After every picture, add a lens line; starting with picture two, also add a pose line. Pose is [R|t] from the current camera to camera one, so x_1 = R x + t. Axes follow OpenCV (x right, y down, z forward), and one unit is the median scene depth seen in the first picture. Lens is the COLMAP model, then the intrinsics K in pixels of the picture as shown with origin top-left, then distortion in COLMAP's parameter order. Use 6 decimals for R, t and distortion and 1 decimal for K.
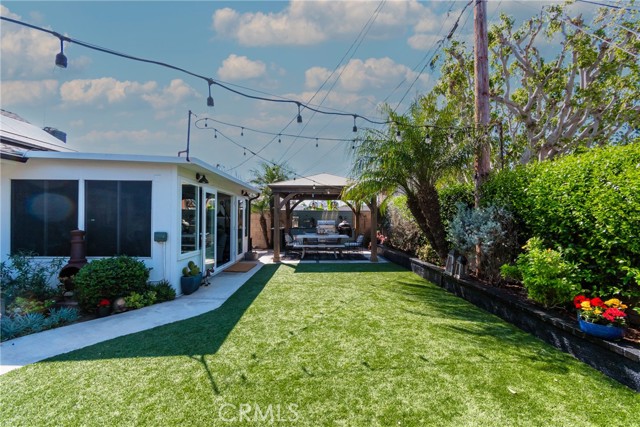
lens RADIAL K [[283.0, 0, 321.5], [0, 283.0, 215.7], [0, 0, 1]] dist [0.000694, 0.001117]
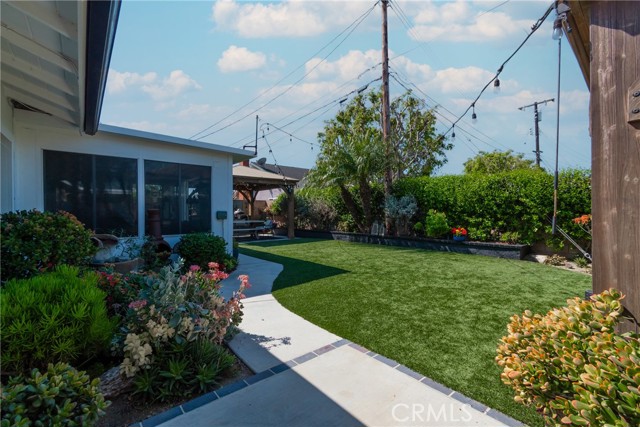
lens RADIAL K [[283.0, 0, 321.0], [0, 283.0, 214.9], [0, 0, 1]] dist [0.000694, 0.001117]
pose [[0.777175, -0.014412, 0.629119, -0.981401], [0.001814, 0.999785, 0.020662, 0.049957], [-0.629282, -0.014917, 0.777034, -0.173554]]
